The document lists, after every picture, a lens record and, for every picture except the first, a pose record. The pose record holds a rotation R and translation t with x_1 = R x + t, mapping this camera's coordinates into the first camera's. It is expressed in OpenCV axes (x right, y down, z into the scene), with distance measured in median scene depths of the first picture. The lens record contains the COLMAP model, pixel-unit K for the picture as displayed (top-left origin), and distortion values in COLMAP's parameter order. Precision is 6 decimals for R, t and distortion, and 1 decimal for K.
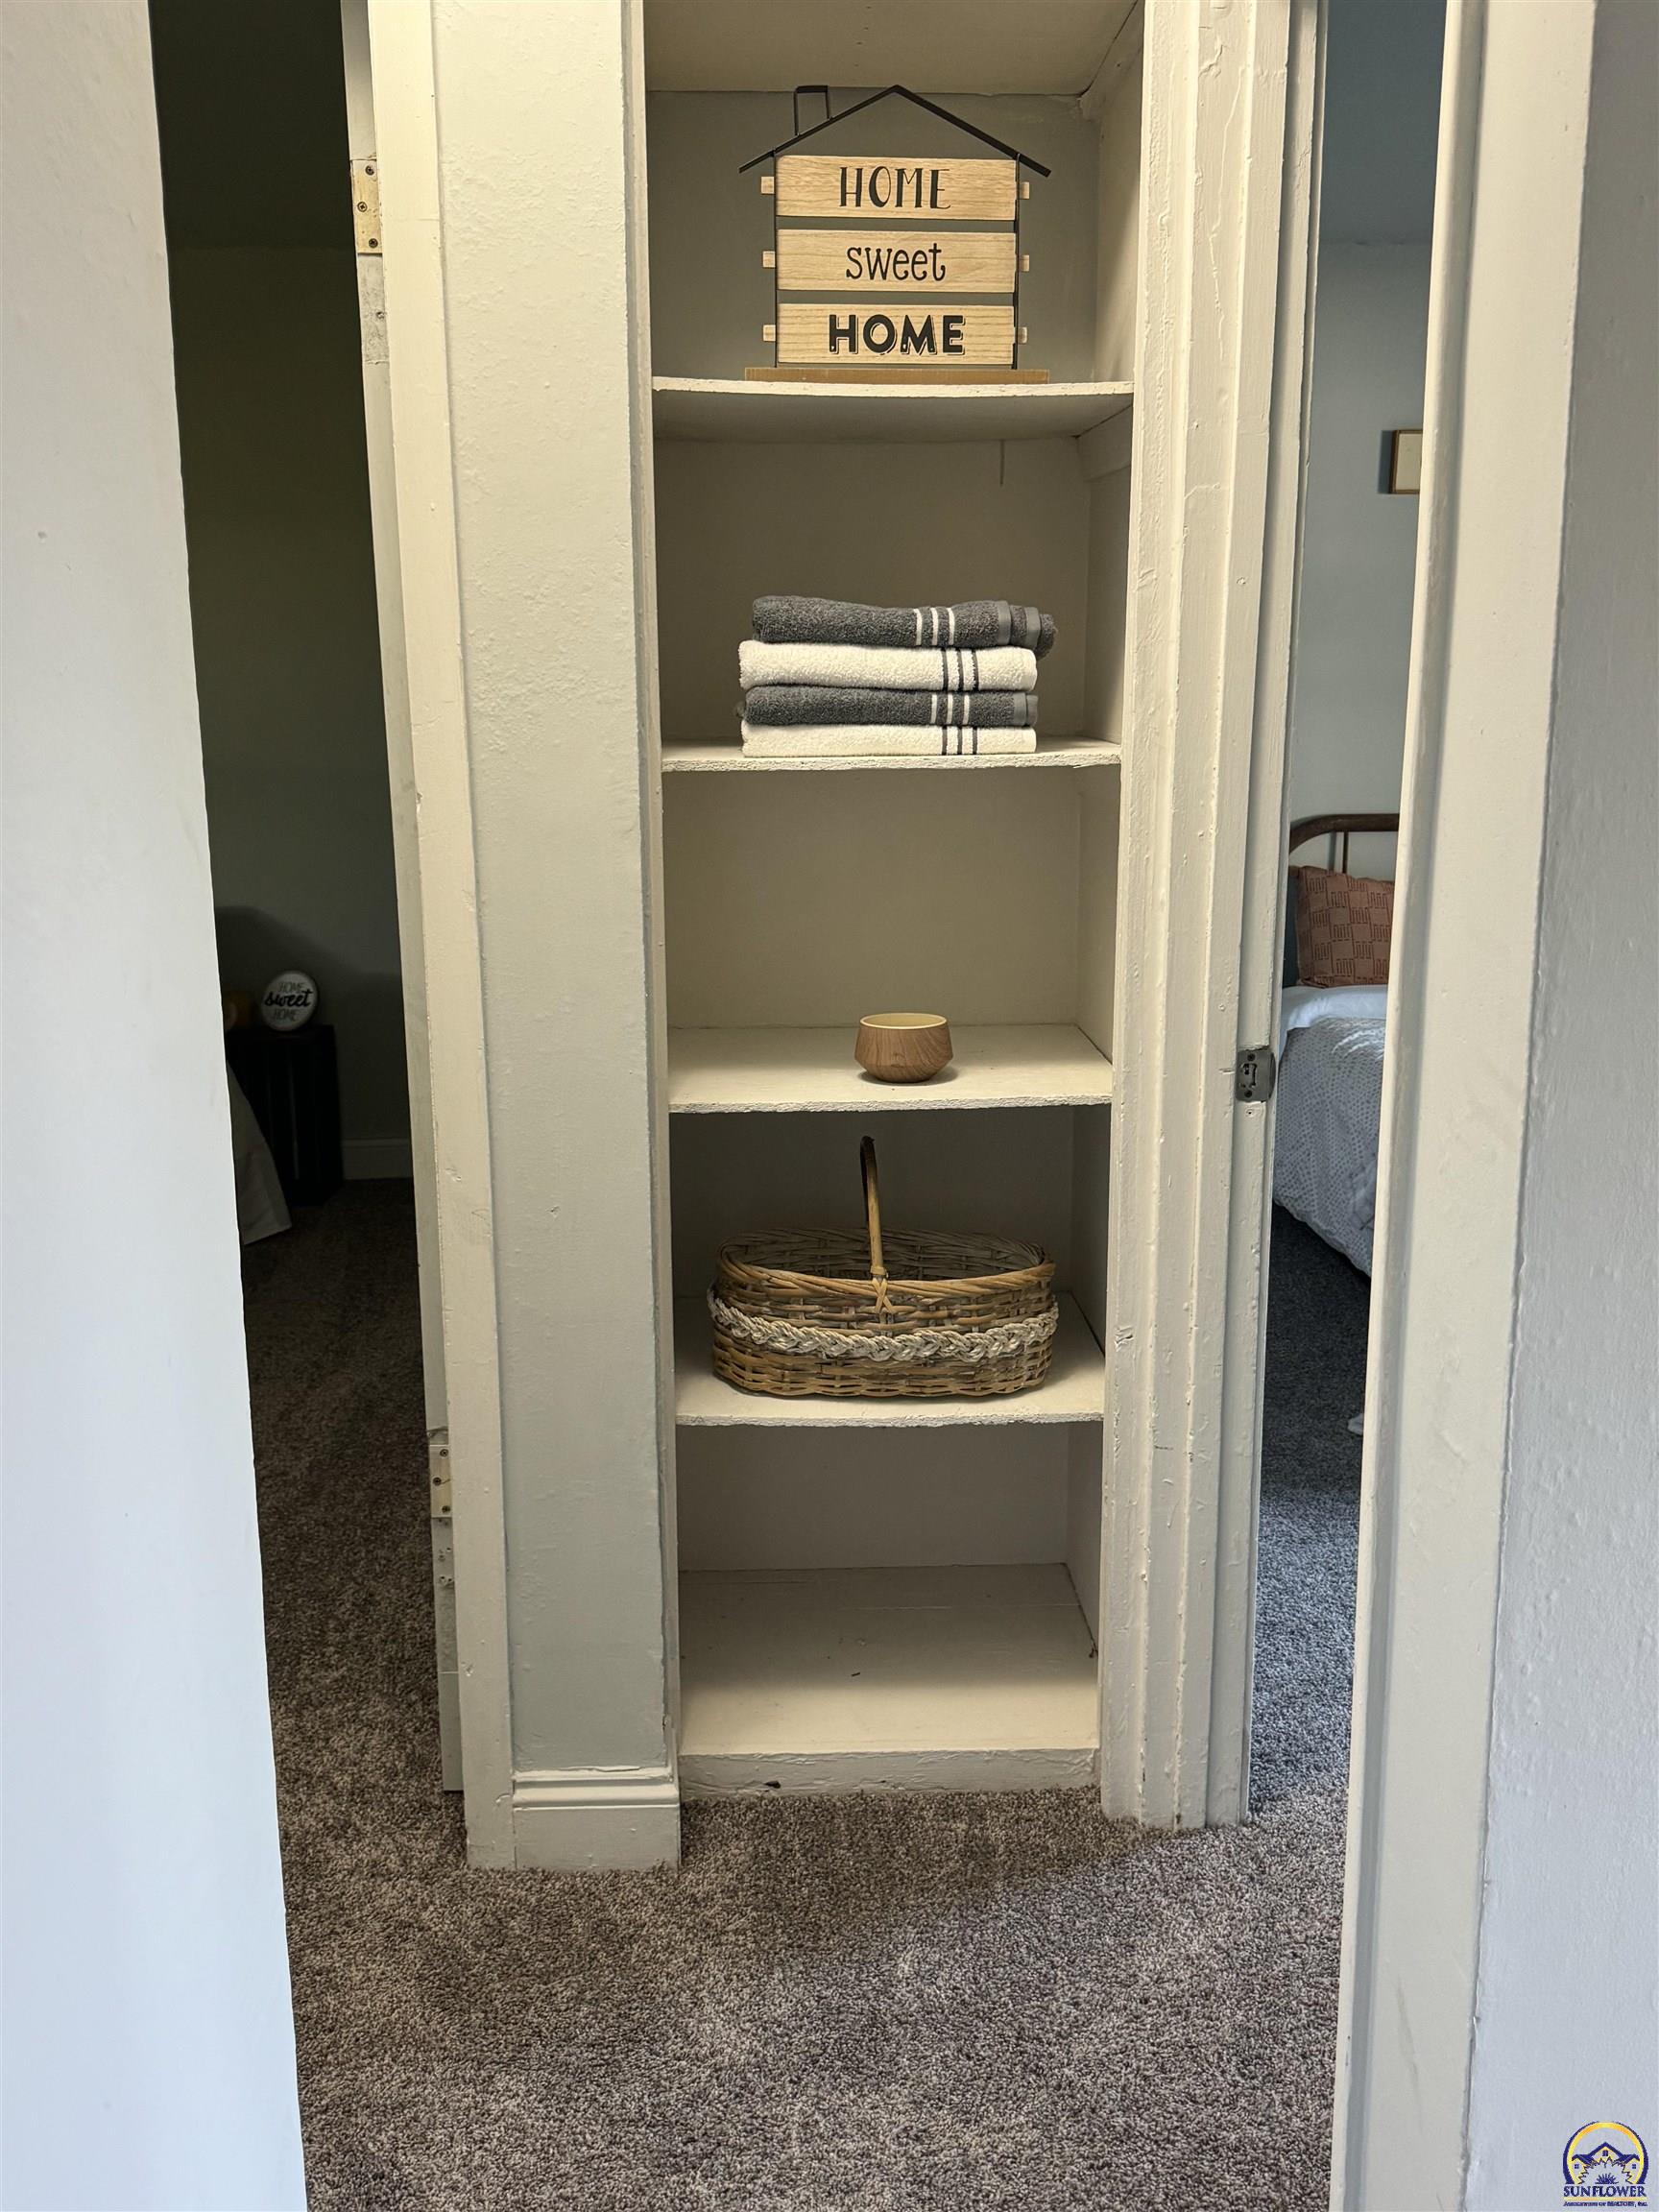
lens RADIAL K [[1915.6, 0, 829.5], [0, 1915.6, 1106.0], [0, 0, 1]] dist [0.126900, 0.001208]
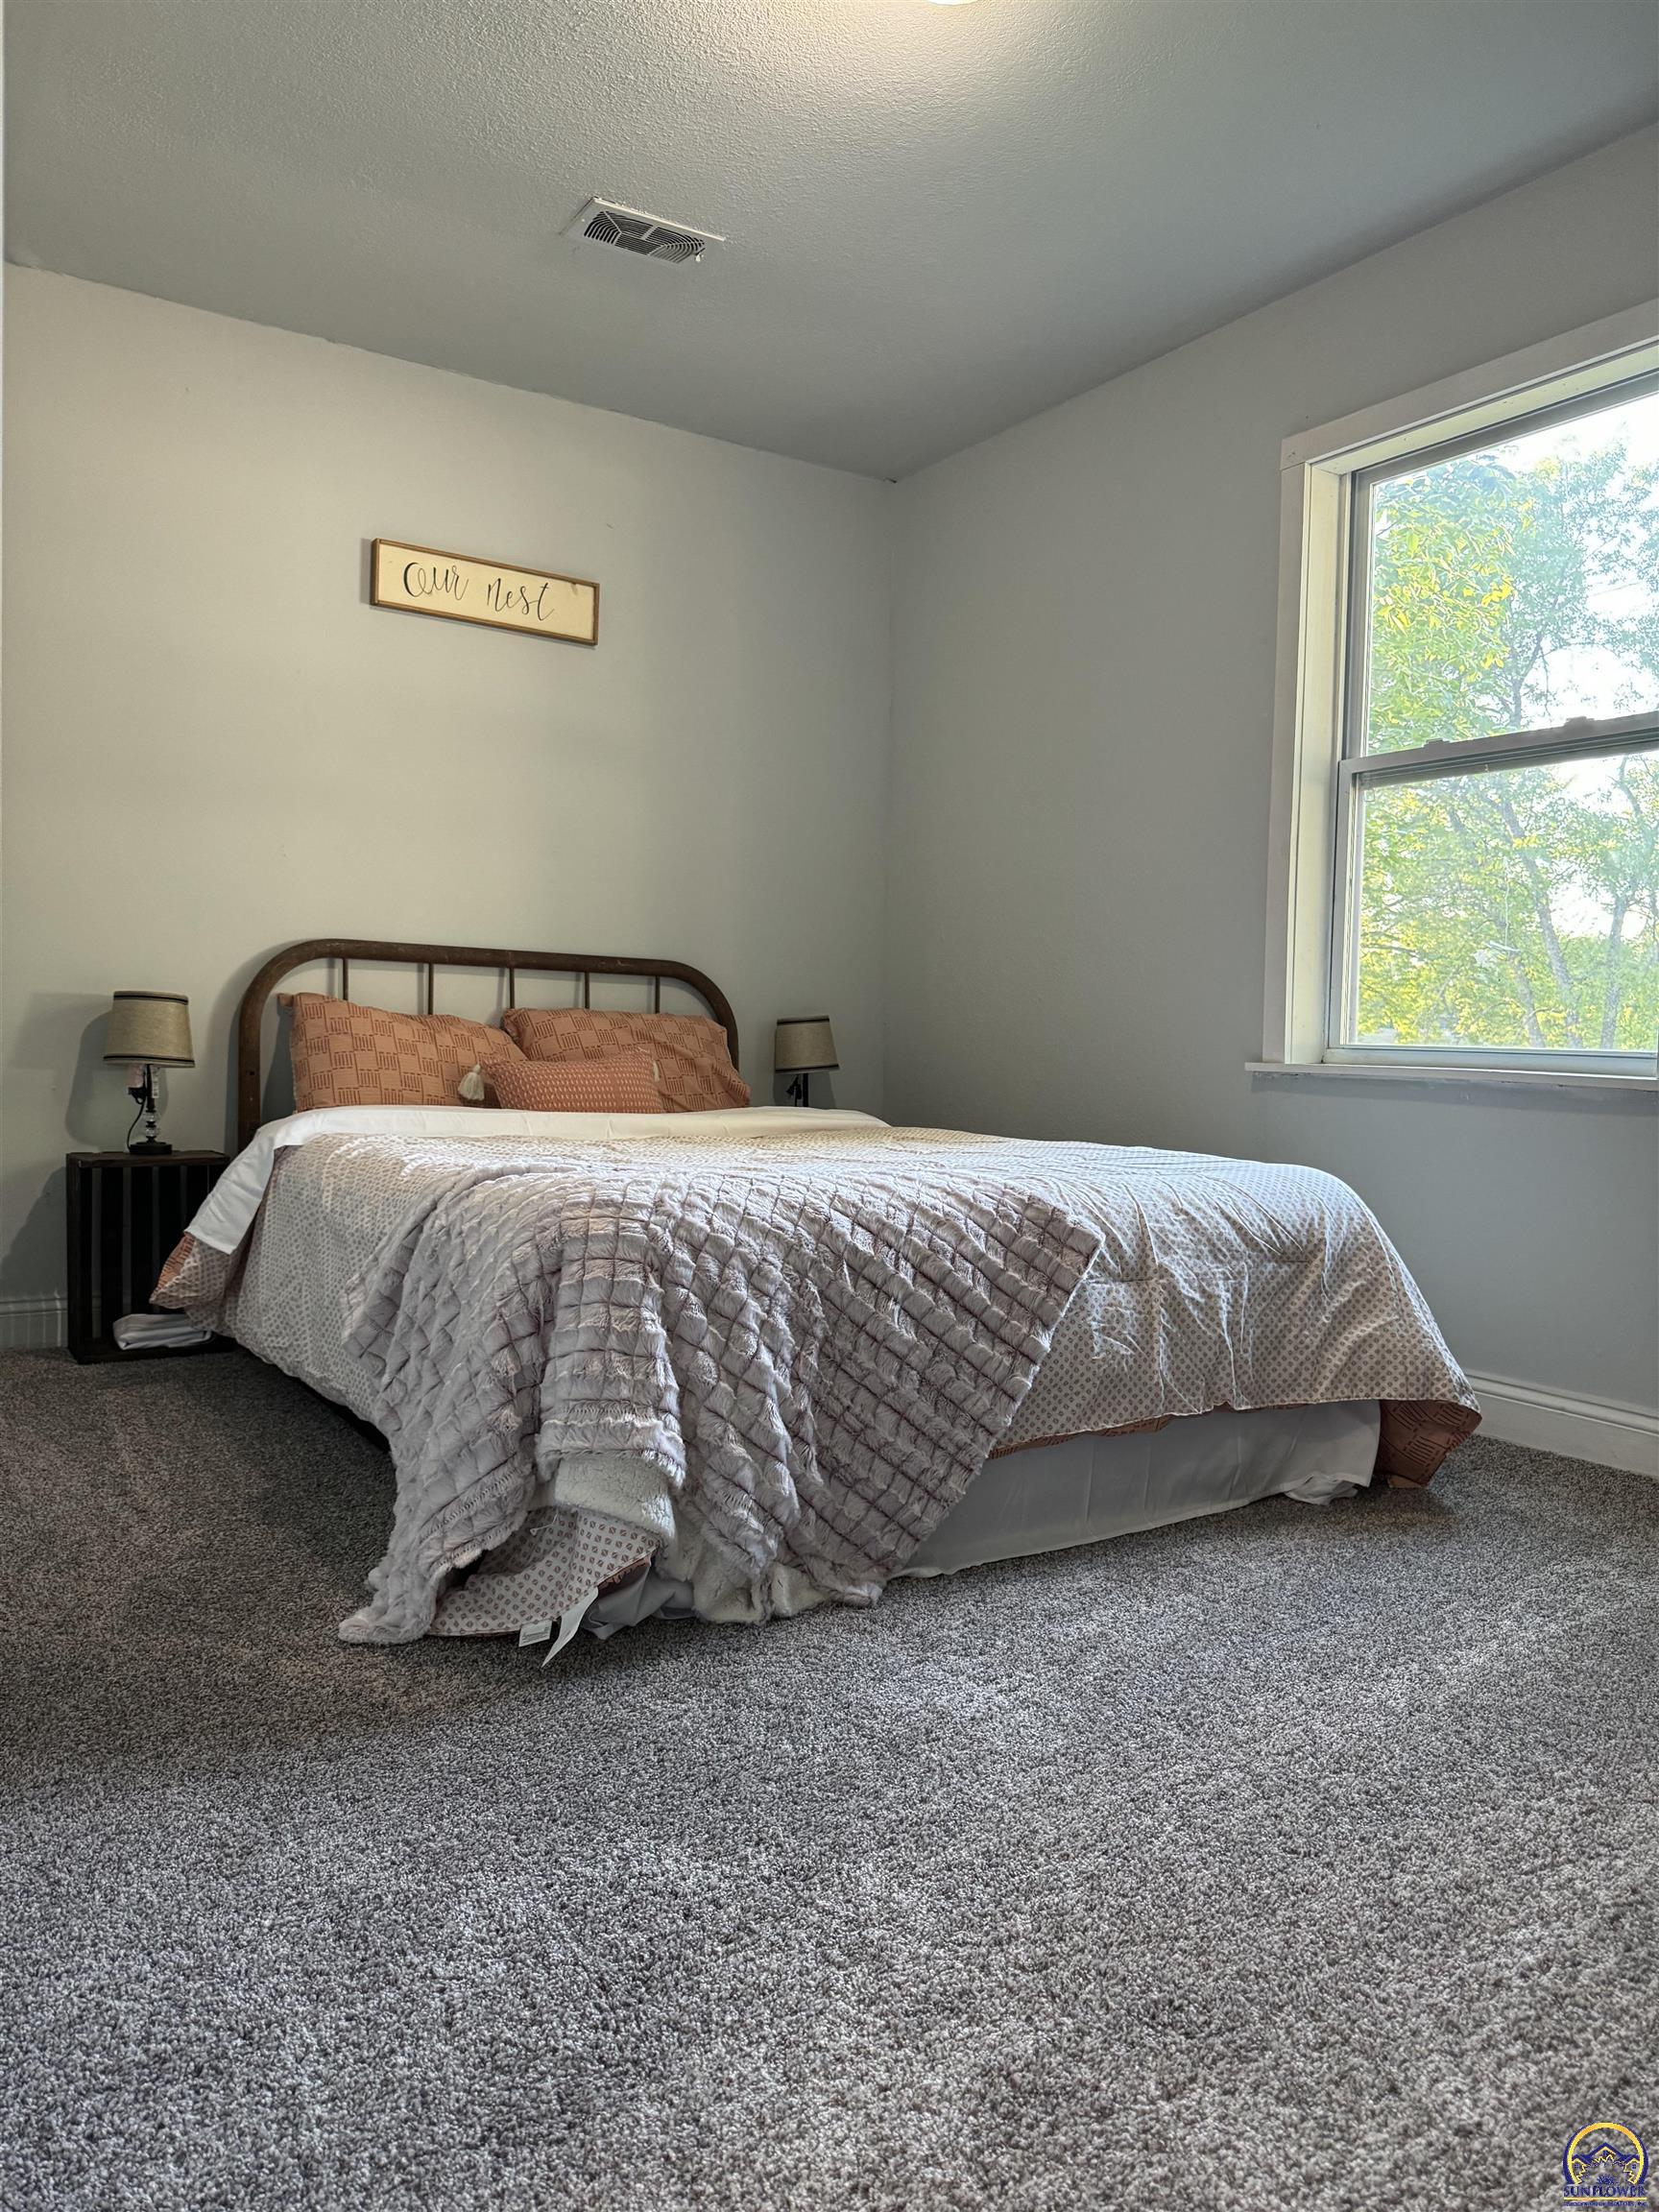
lens RADIAL K [[1582.4, 0, 829.5], [0, 1582.4, 1106.0], [0, 0, 1]] dist [0.057963, -0.065661]
pose [[0.860553, 0.005498, 0.509331, 0.092746], [0.076211, 0.987296, -0.139422, 0.053282], [-0.503627, 0.158797, 0.849202, 0.295320]]
